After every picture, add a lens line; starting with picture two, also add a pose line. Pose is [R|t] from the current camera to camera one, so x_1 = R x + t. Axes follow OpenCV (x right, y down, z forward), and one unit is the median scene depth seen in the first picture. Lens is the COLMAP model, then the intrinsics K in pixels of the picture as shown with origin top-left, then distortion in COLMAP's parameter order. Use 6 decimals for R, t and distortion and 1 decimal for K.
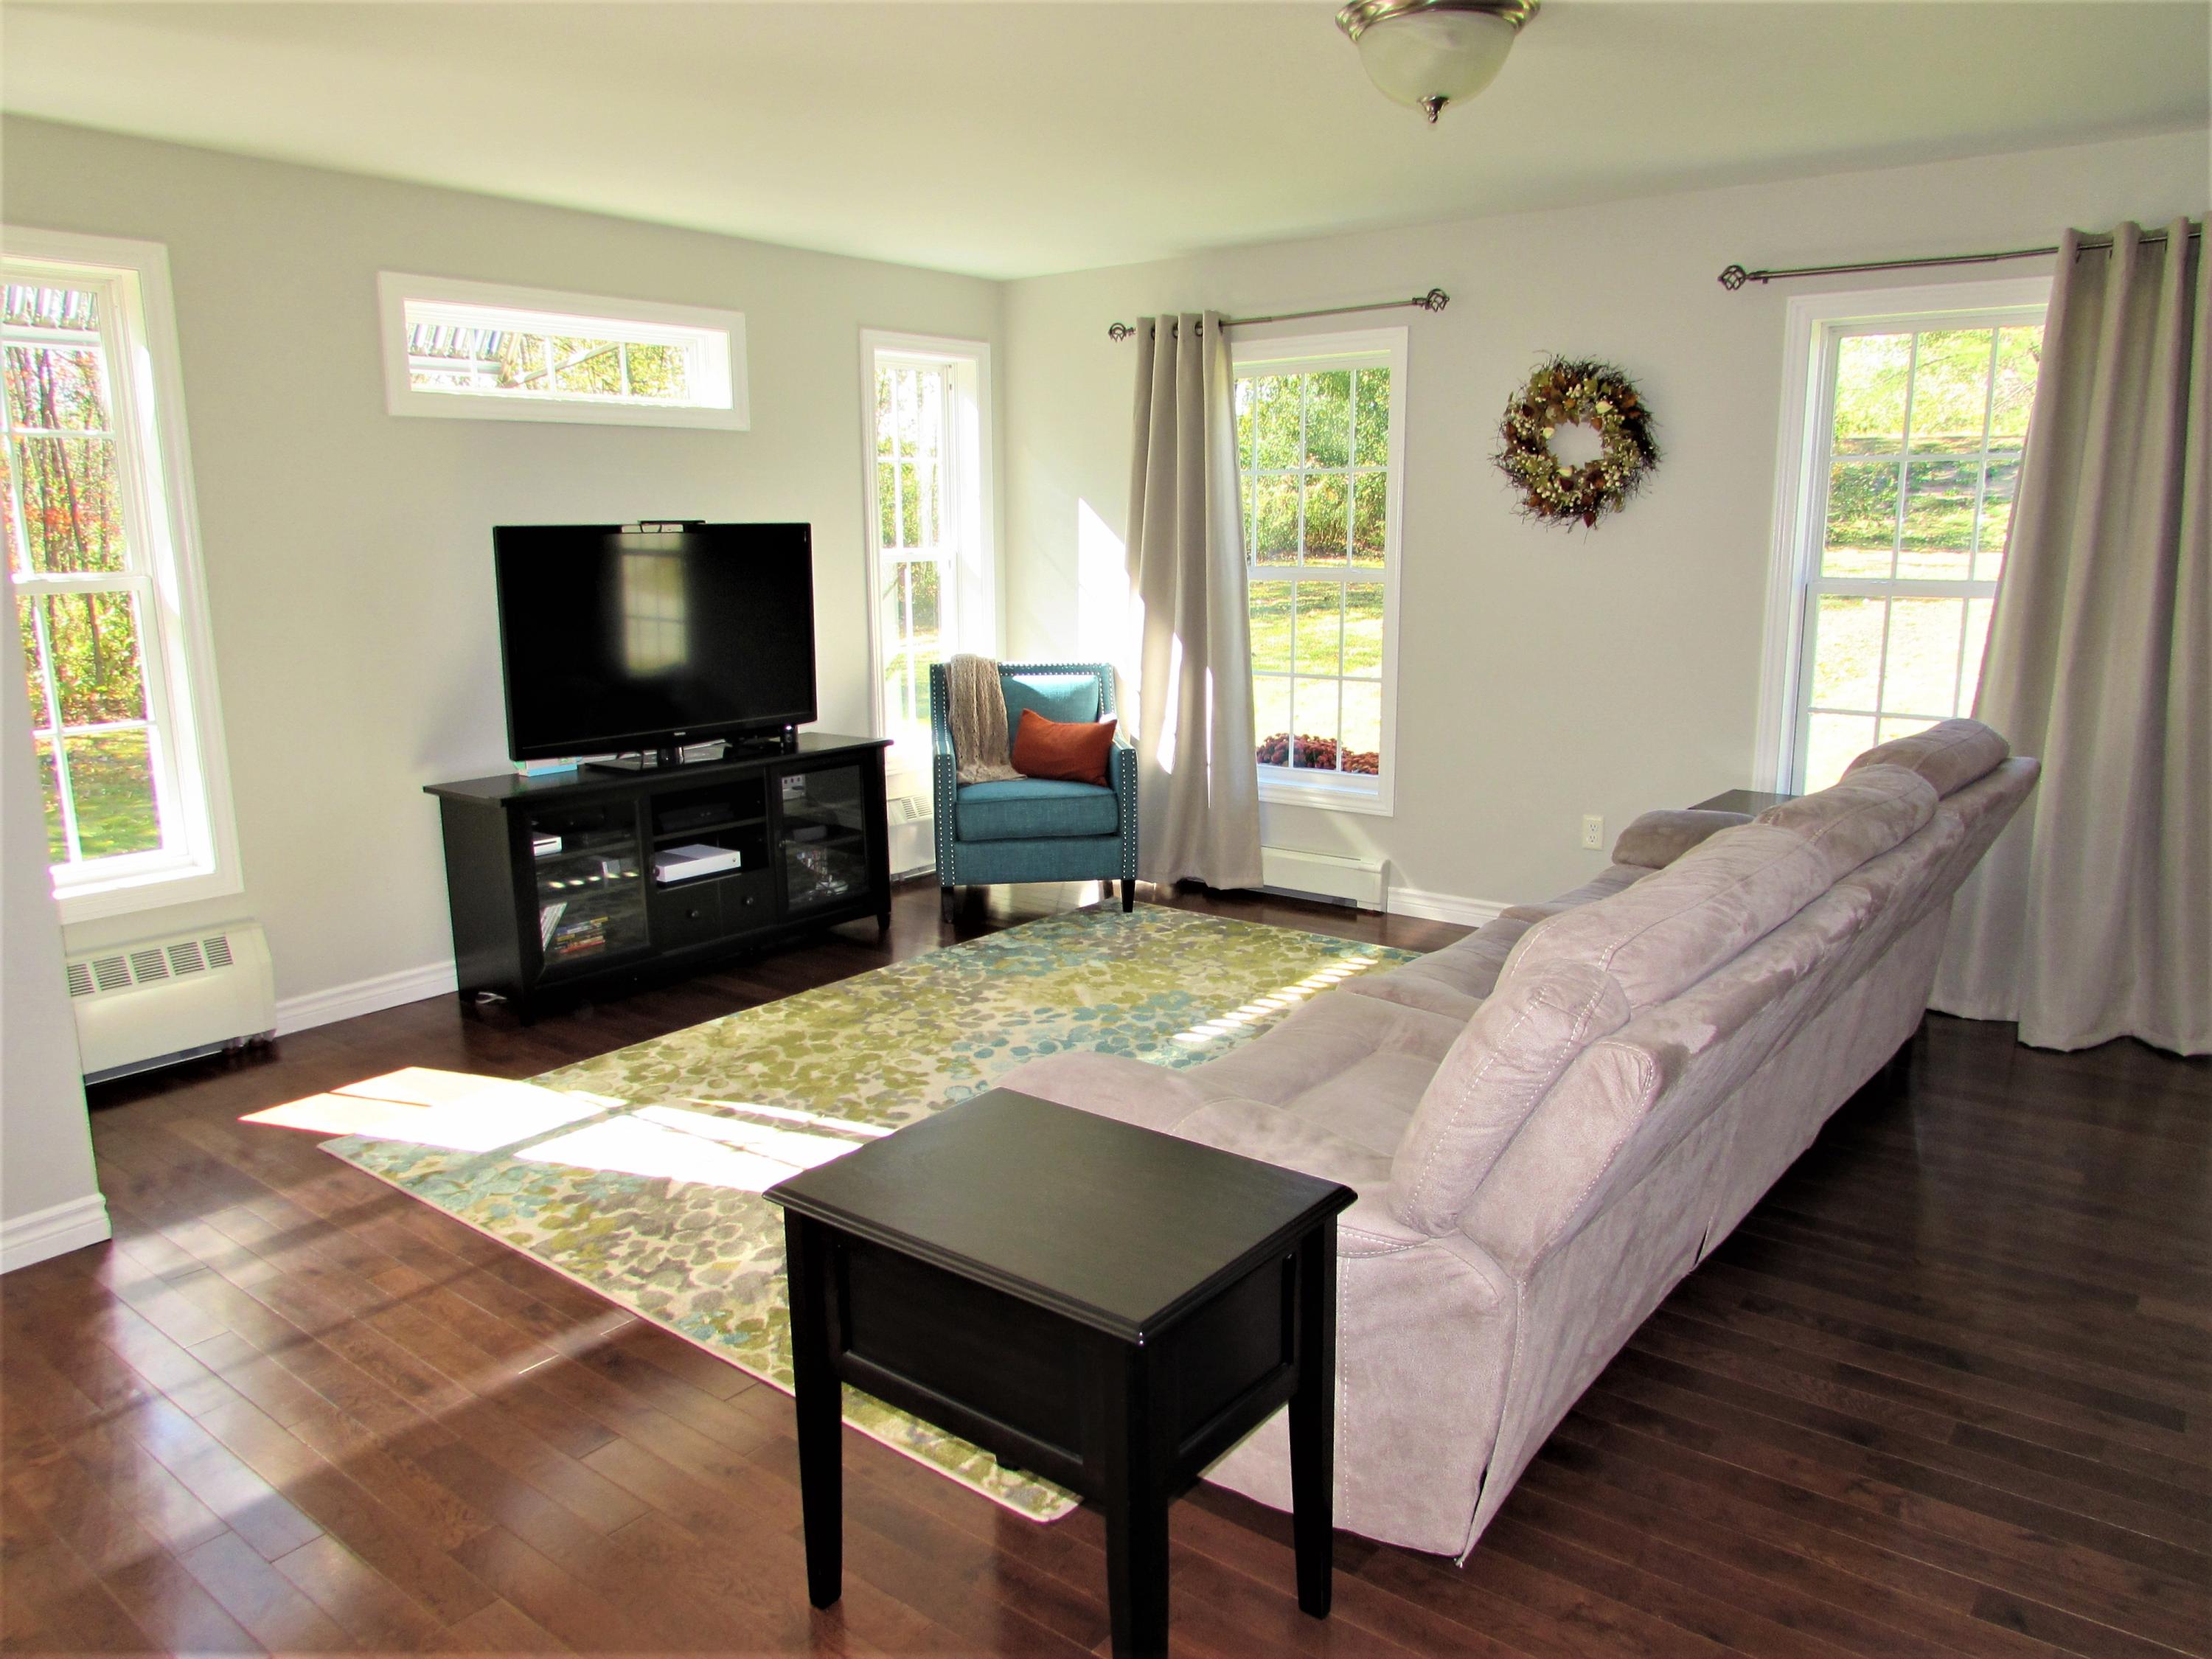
lens RADIAL K [[1552.2, 0, 1120.7], [0, 1552.2, 846.7], [0, 0, 1]] dist [-0.036414, 0.011342]
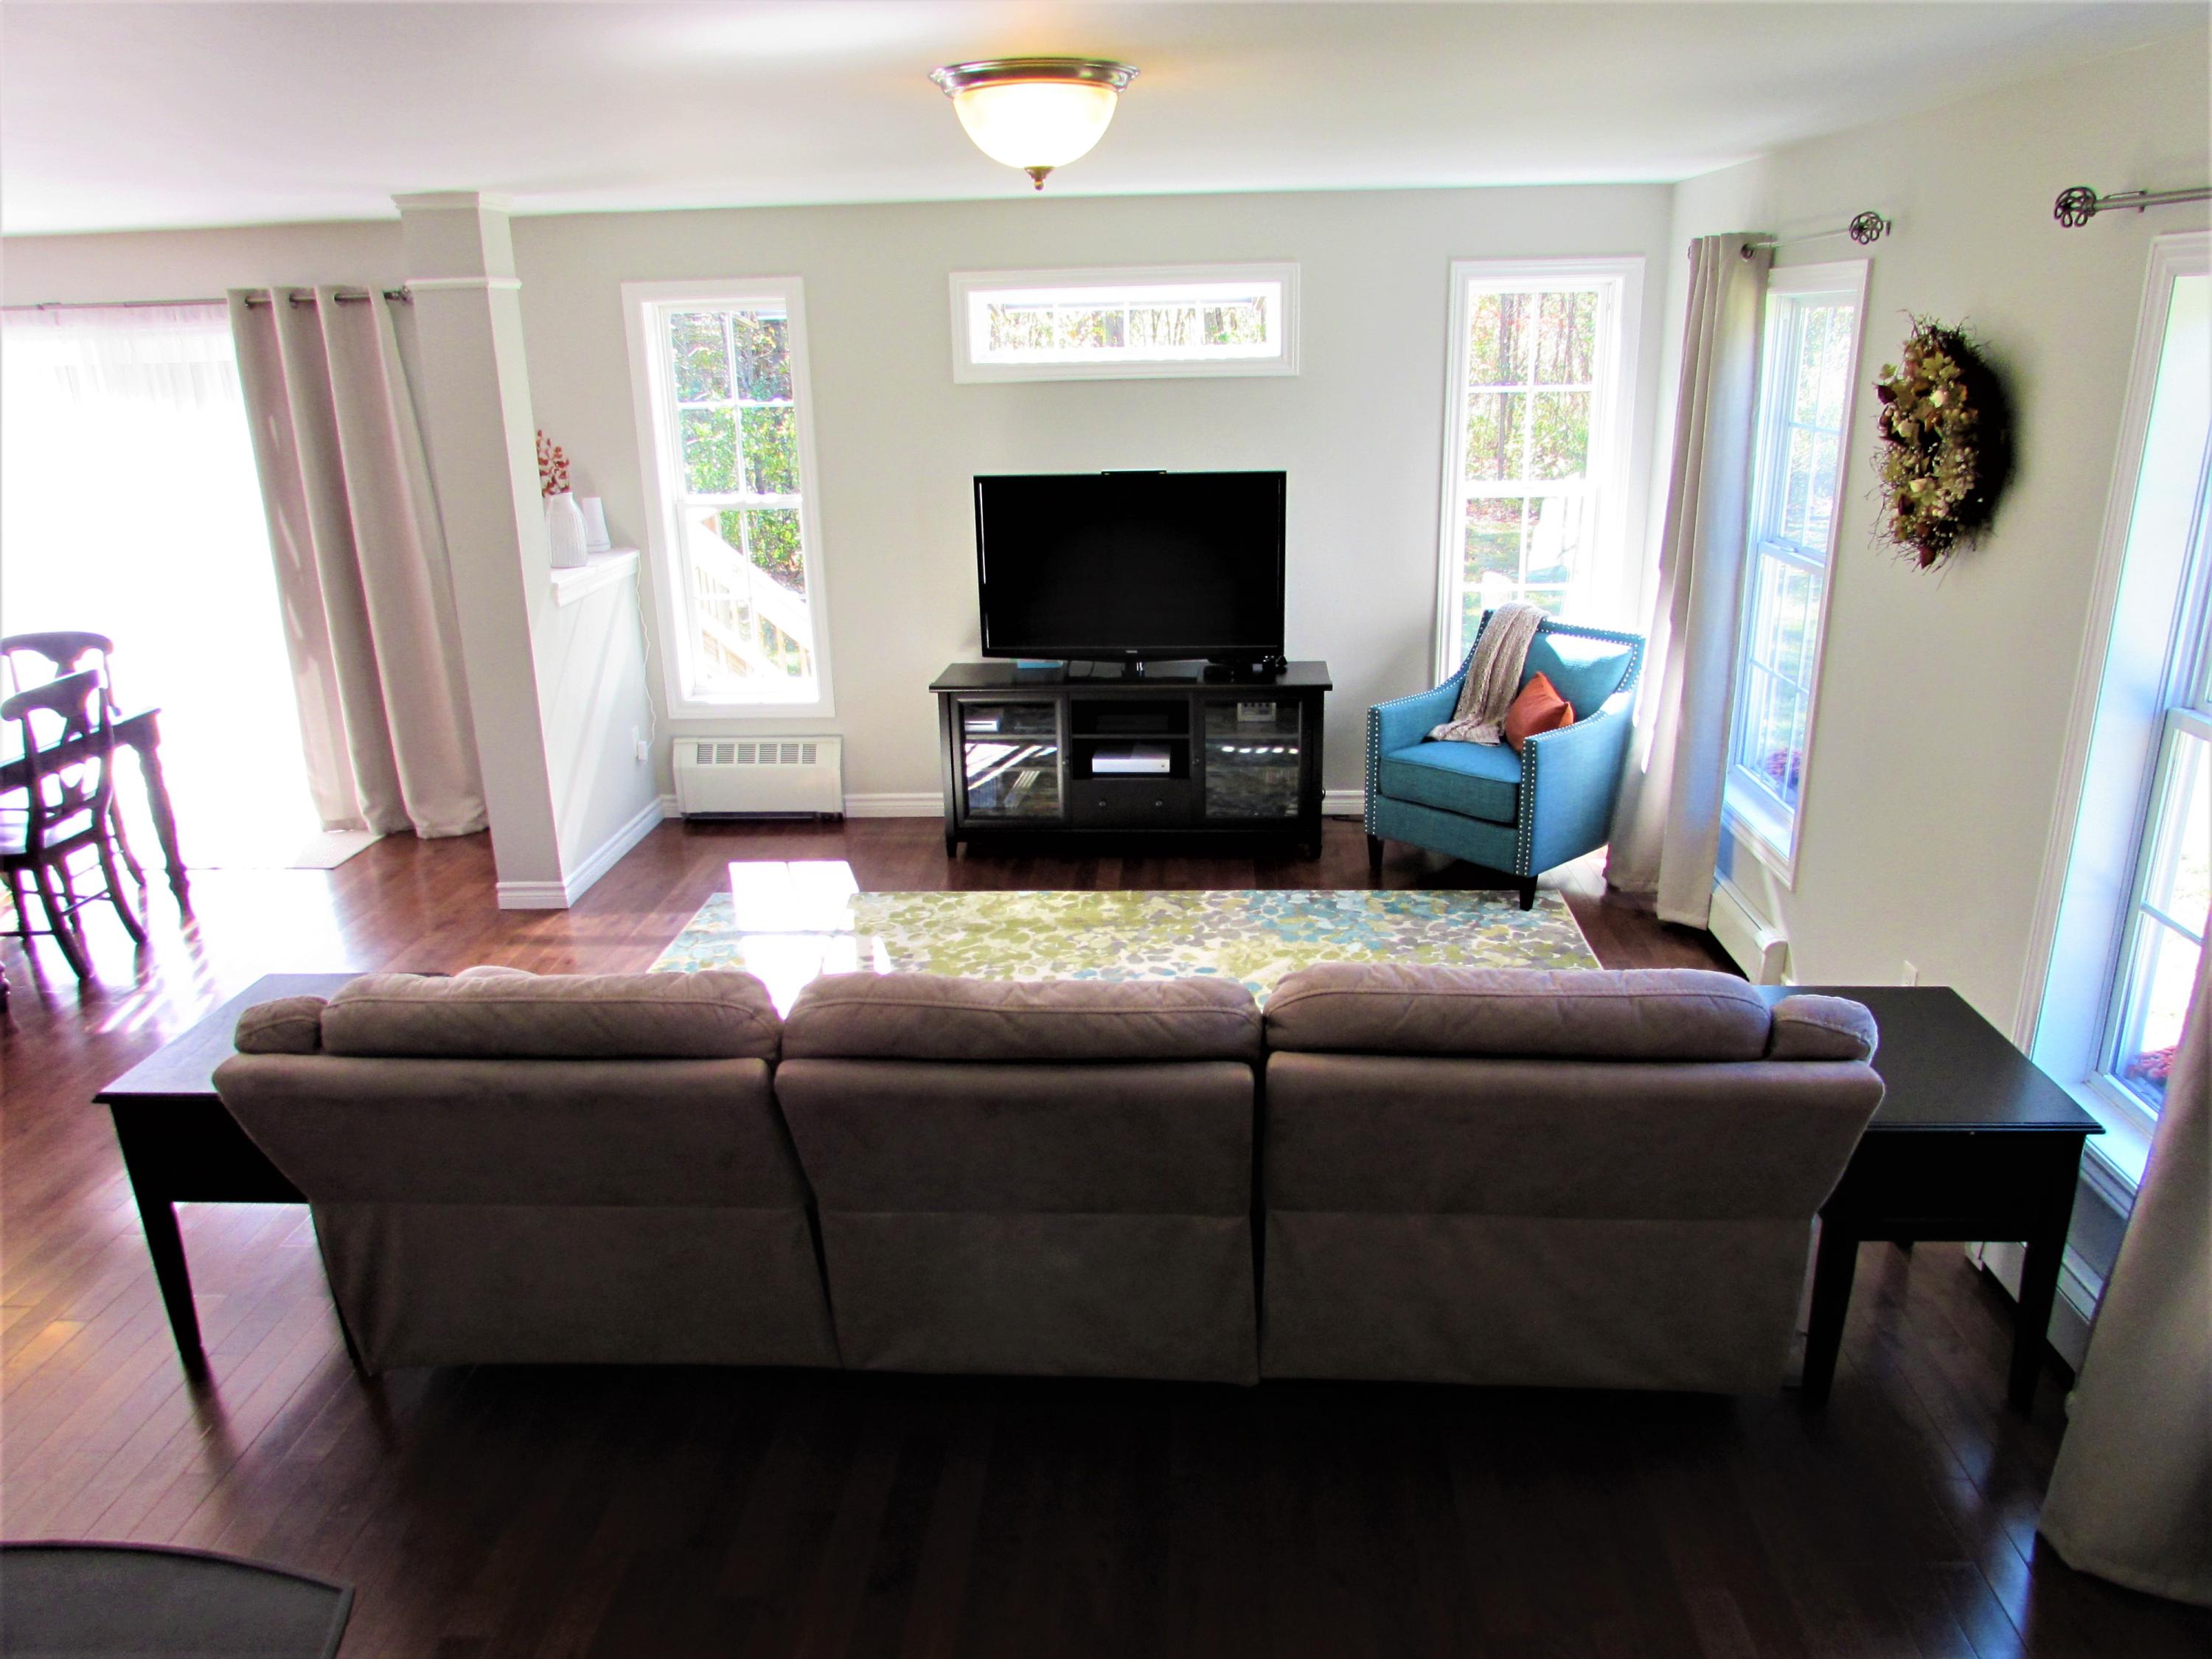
lens RADIAL K [[1552.2, 0, 1114.6], [0, 1552.2, 817.5], [0, 0, 1]] dist [-0.036414, 0.011342]
pose [[0.569399, 0.244688, -0.784801, 0.699823], [-0.150807, 0.969564, 0.192879, -0.185279], [0.808110, 0.008528, 0.588969, 0.312427]]
